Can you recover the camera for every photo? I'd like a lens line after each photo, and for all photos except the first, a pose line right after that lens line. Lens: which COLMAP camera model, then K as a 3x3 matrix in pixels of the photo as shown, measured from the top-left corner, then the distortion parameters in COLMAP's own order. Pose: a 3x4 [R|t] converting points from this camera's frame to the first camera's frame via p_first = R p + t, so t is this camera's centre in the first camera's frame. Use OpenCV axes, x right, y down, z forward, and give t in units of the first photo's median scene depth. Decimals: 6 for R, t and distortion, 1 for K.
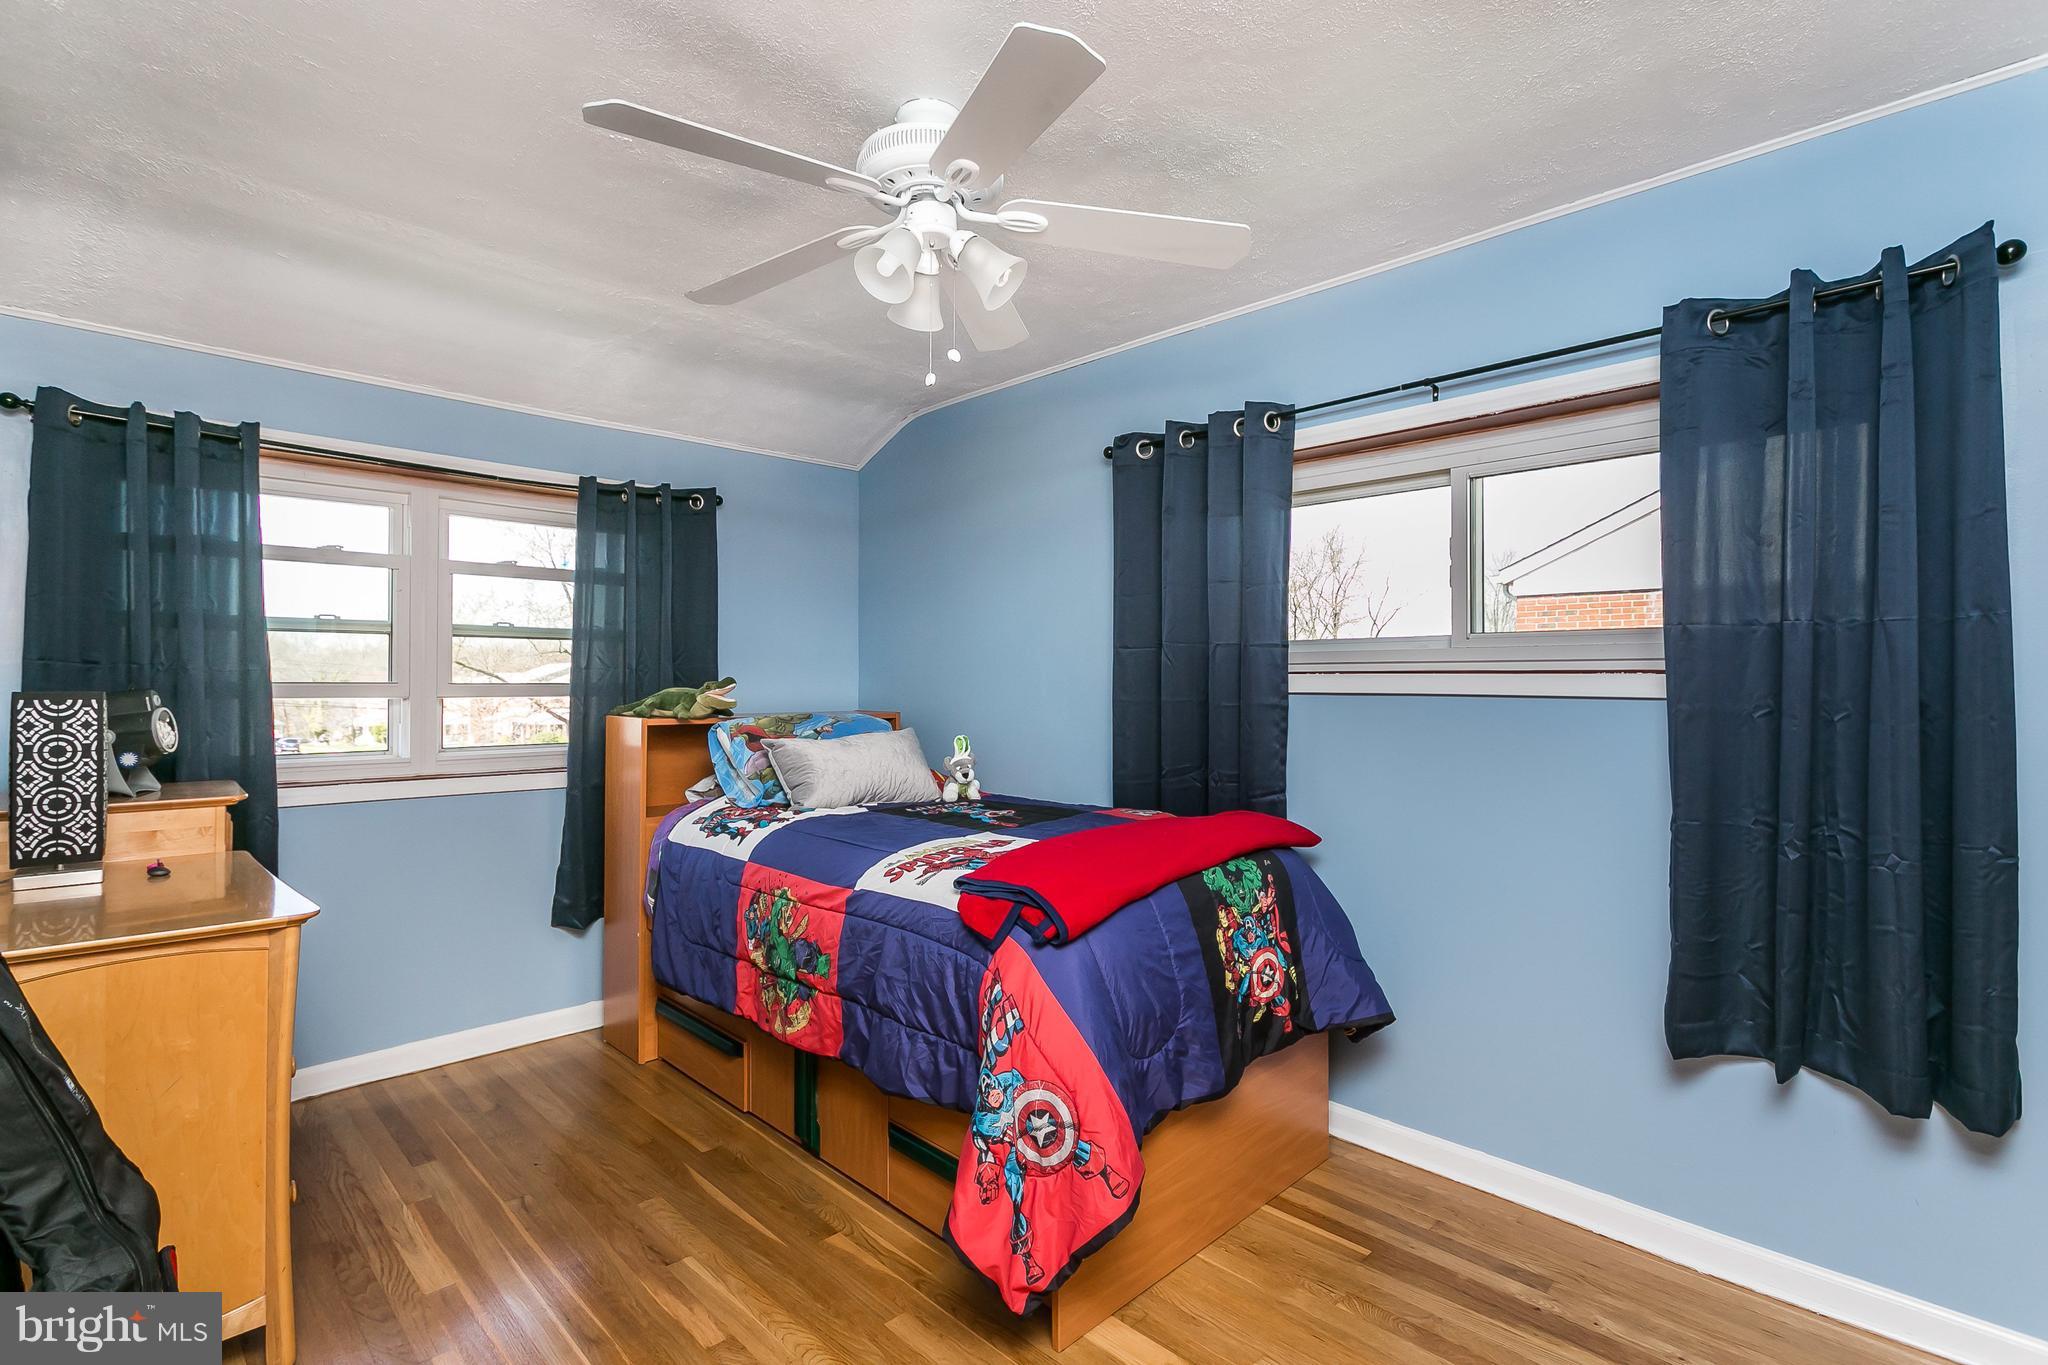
lens RADIAL K [[968.3, 0, 1006.9], [0, 968.3, 684.9], [0, 0, 1]] dist [-0.000027, 0.000102]
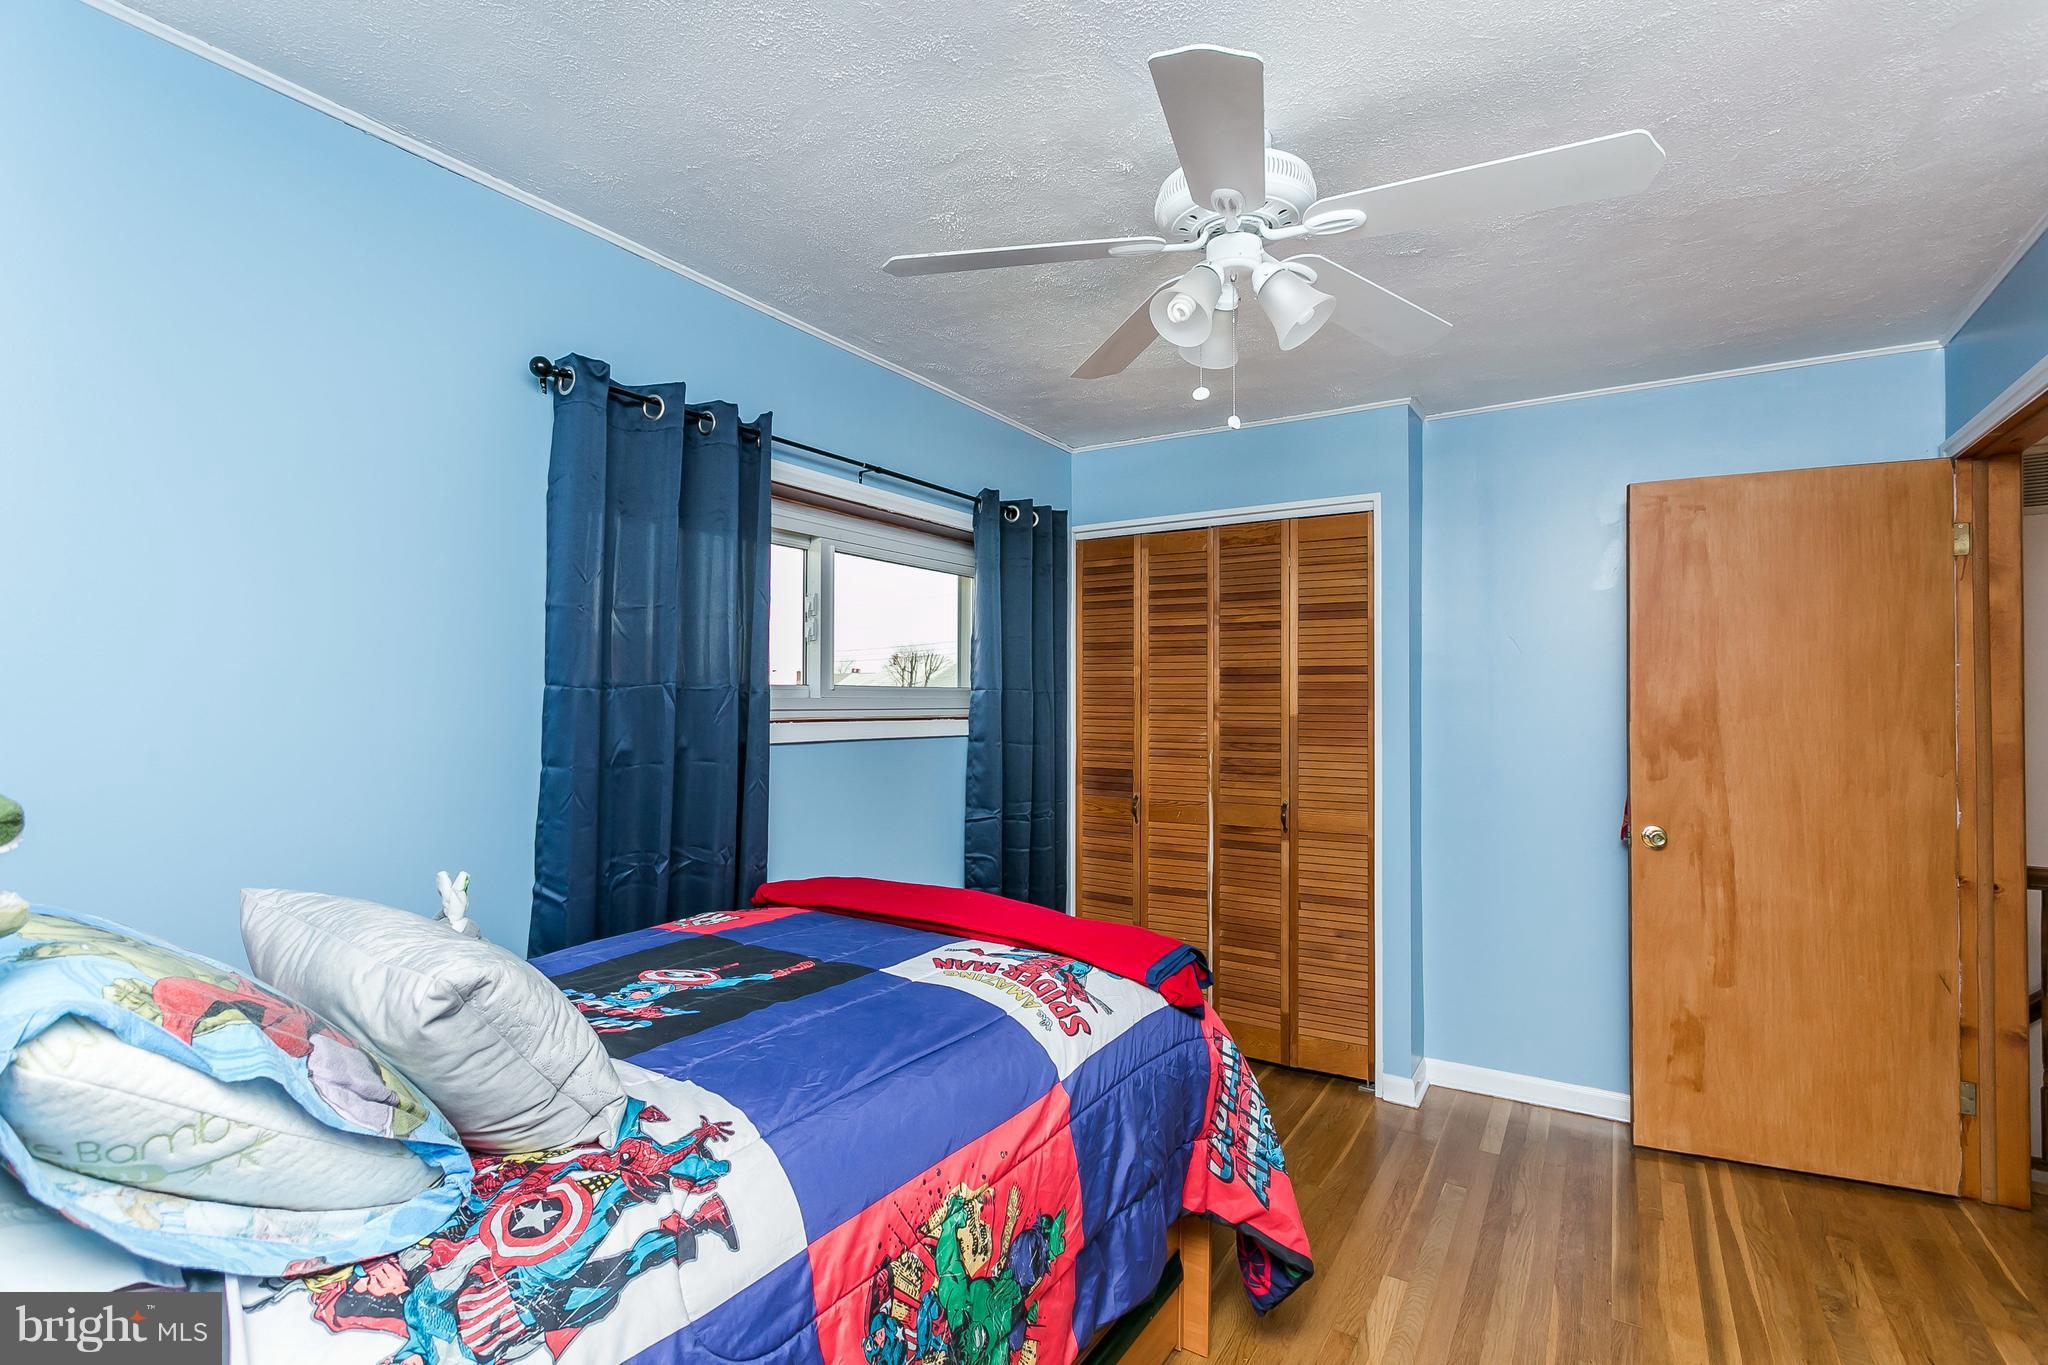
lens RADIAL K [[968.3, 0, 1006.9], [0, 968.3, 684.9], [0, 0, 1]] dist [-0.000027, 0.000102]
pose [[-0.232018, 0.007603, 0.972682, -0.641096], [-0.004288, 0.999952, -0.008839, -0.039196], [-0.972702, -0.006222, -0.231974, 0.973576]]
